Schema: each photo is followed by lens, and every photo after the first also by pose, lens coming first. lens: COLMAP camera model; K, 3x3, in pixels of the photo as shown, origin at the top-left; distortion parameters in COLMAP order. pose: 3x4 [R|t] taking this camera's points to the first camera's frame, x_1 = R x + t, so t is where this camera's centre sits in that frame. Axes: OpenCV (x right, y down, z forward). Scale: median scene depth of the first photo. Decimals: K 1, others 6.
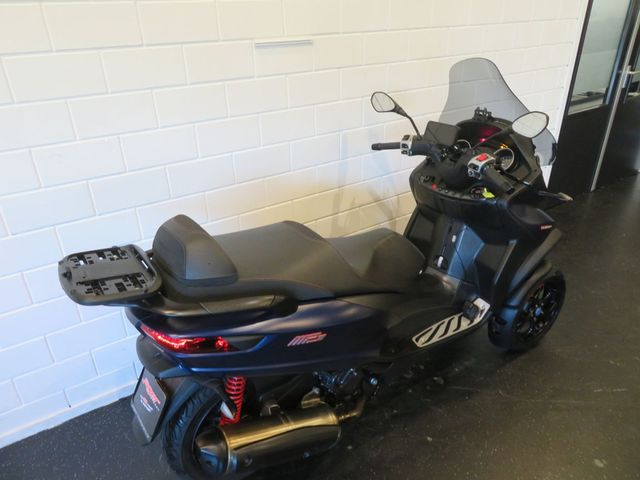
lens RADIAL K [[454.5, 0, 319.0], [0, 454.5, 237.9], [0, 0, 1]] dist [-0.008845, 0.001862]
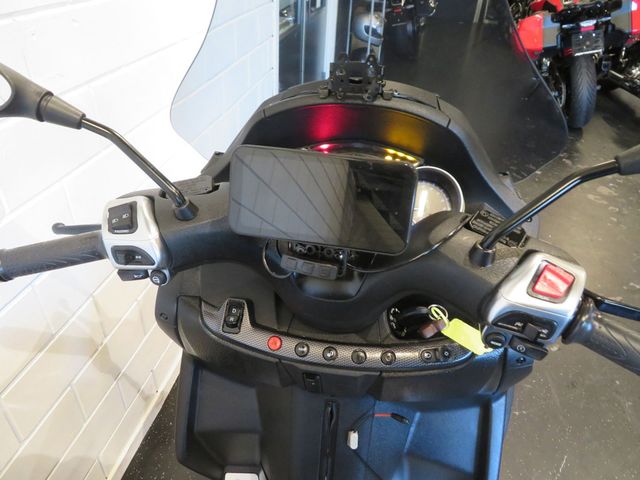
lens RADIAL K [[454.5, 0, 319.0], [0, 454.5, 237.9], [0, 0, 1]] dist [-0.008845, 0.001862]
pose [[0.701575, -0.355060, 0.617839, 0.122635], [0.274889, 0.934767, 0.225048, -0.249322], [-0.657441, 0.011949, 0.753411, 0.803964]]
